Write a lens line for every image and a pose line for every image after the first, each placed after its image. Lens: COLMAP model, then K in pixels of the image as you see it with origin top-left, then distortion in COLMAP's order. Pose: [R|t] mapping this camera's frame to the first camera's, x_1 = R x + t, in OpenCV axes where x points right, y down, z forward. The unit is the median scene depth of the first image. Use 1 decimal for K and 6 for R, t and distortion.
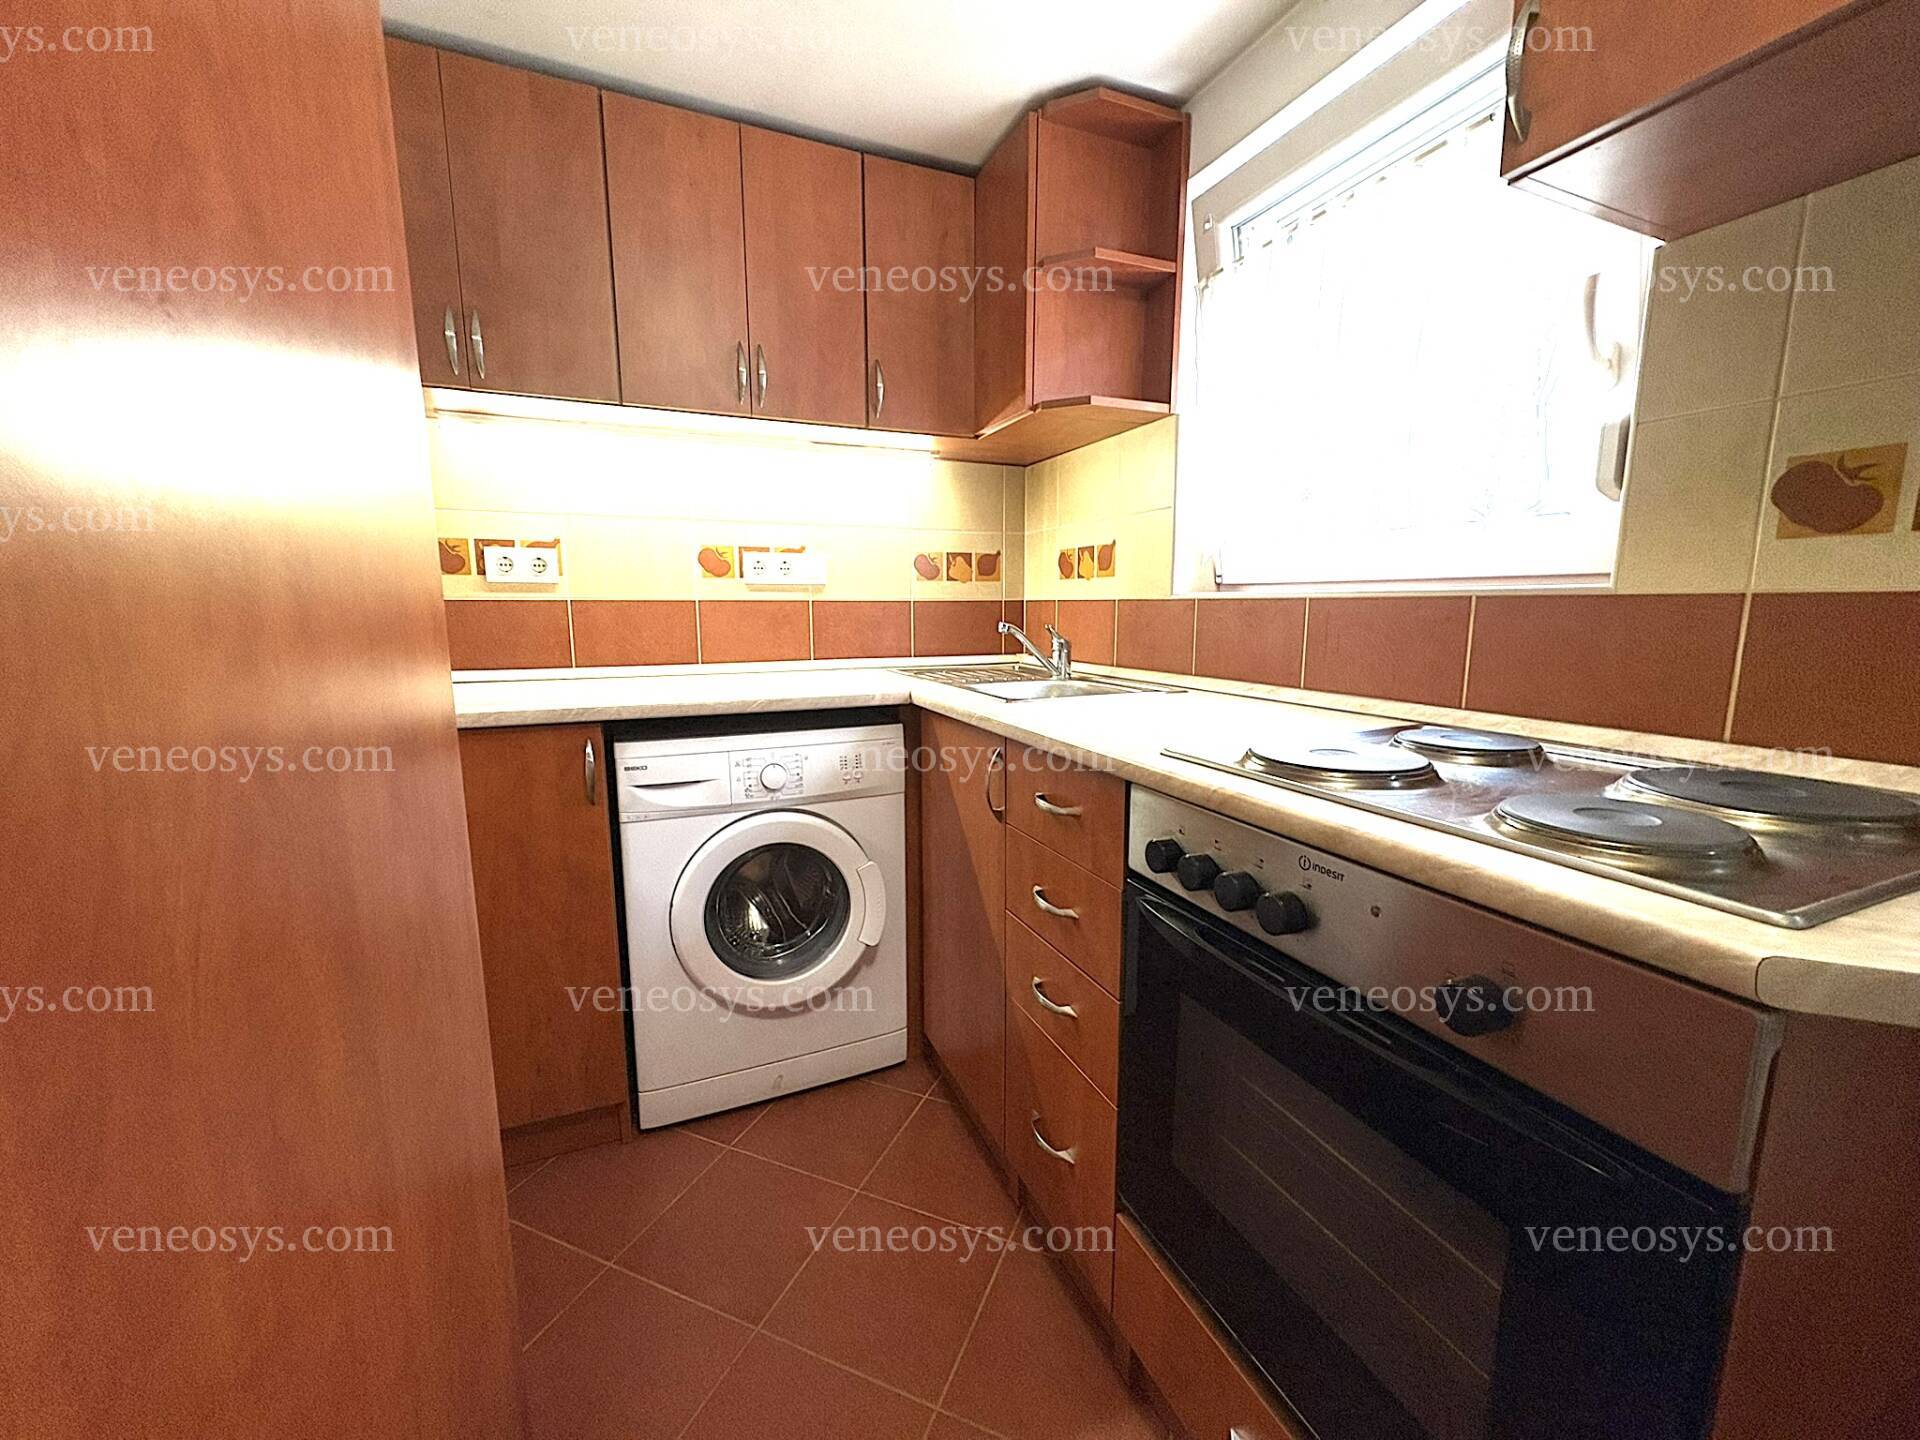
lens RADIAL K [[764.2, 0, 960.0], [0, 764.2, 720.0], [0, 0, 1]] dist [0.001163, -0.000056]
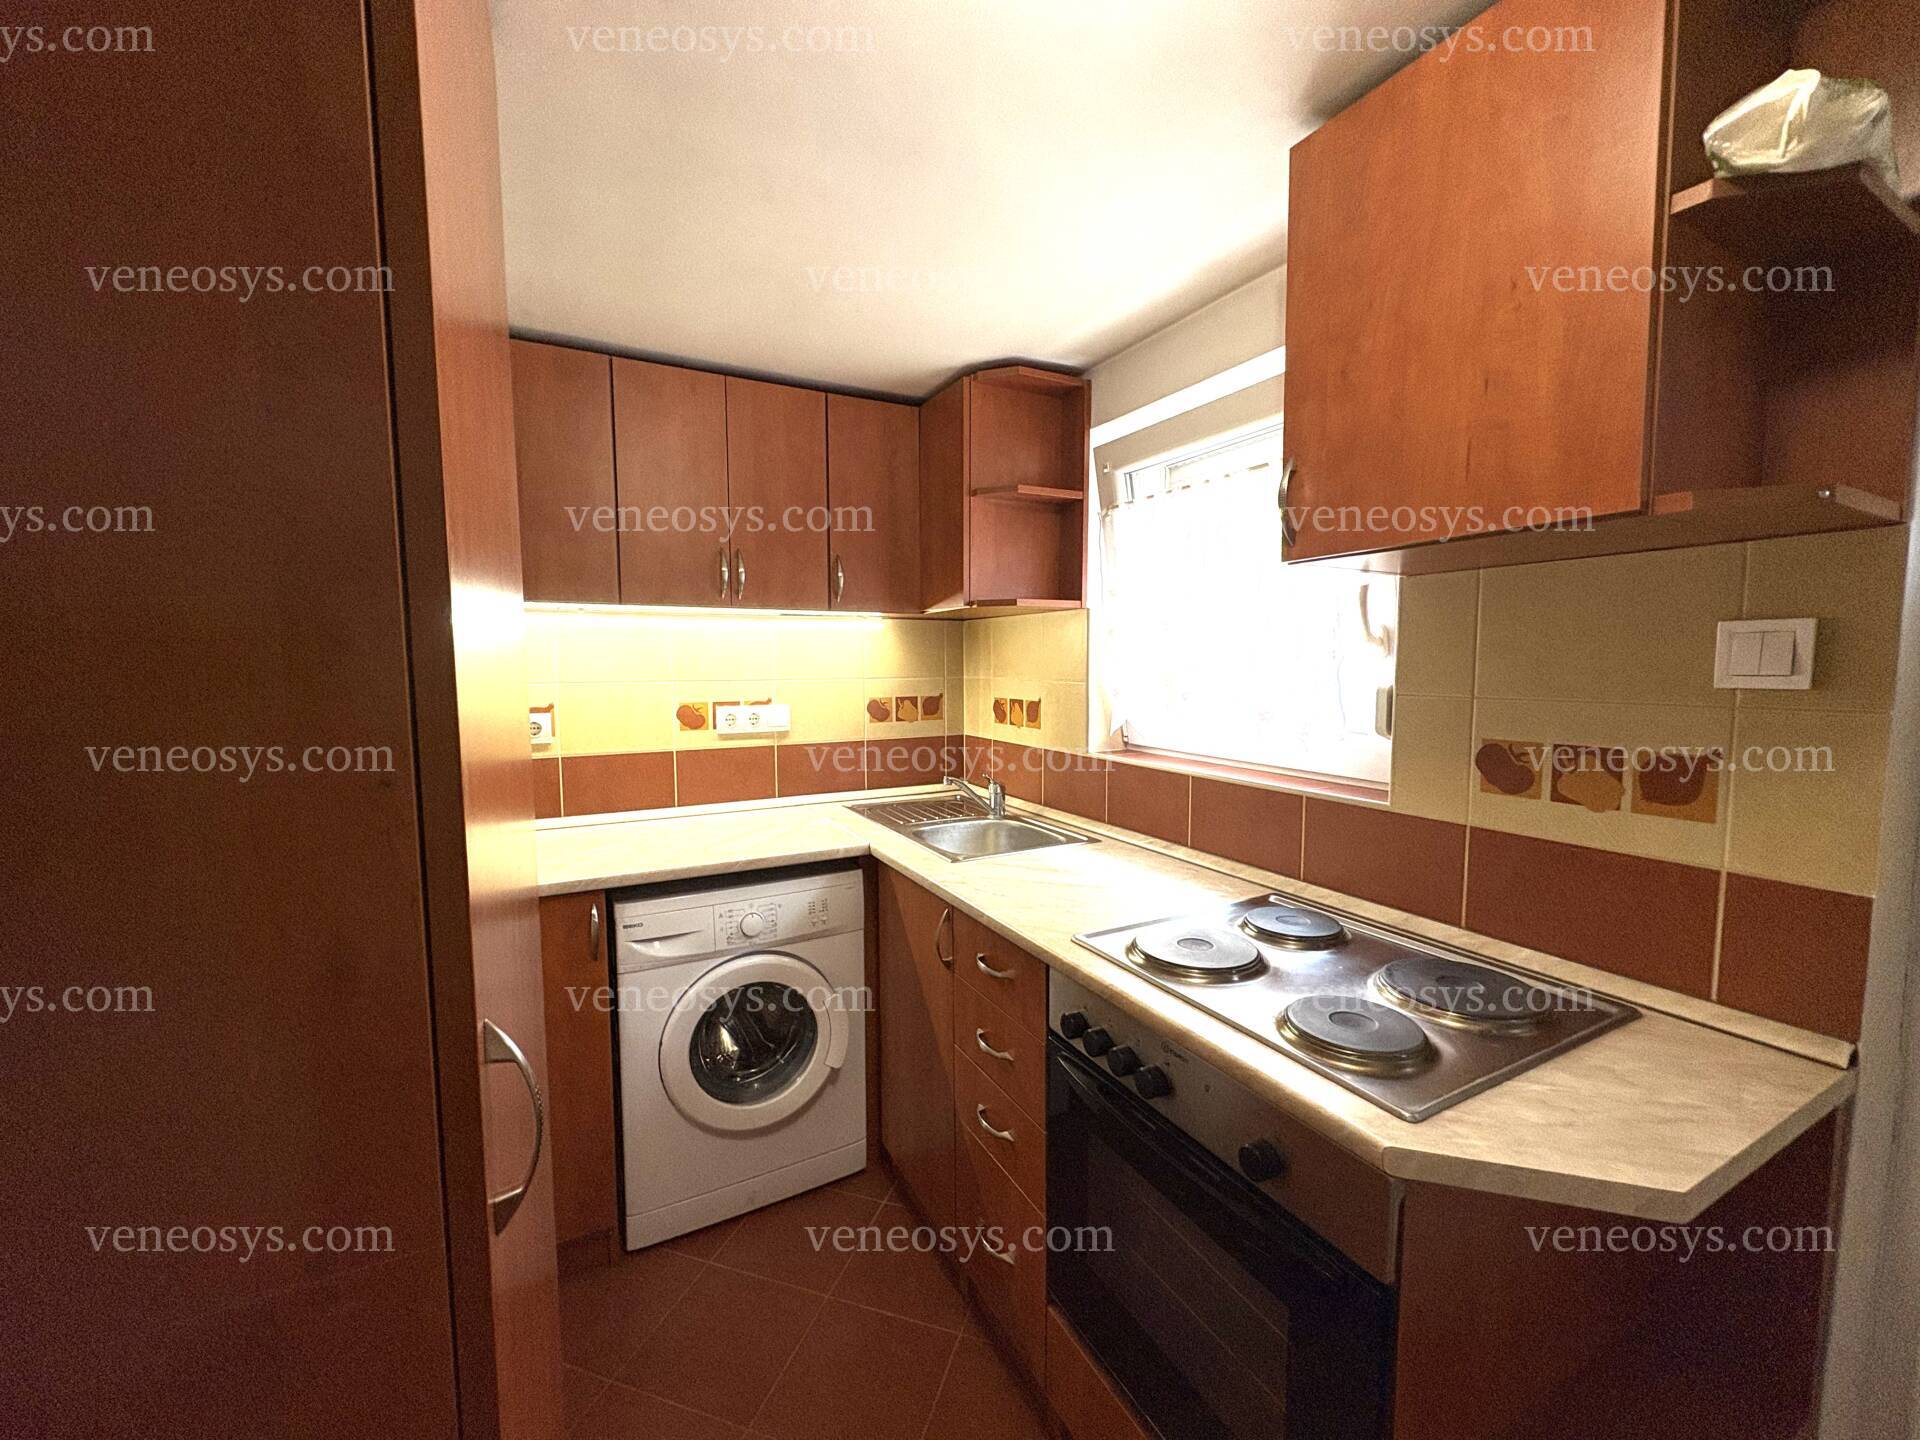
lens RADIAL K [[764.2, 0, 960.0], [0, 764.2, 720.0], [0, 0, 1]] dist [0.001163, -0.000056]
pose [[0.996735, -0.008046, 0.080341, -0.019391], [0.013792, 0.997365, -0.071218, -0.144919], [-0.079556, 0.072094, 0.994220, -0.194901]]
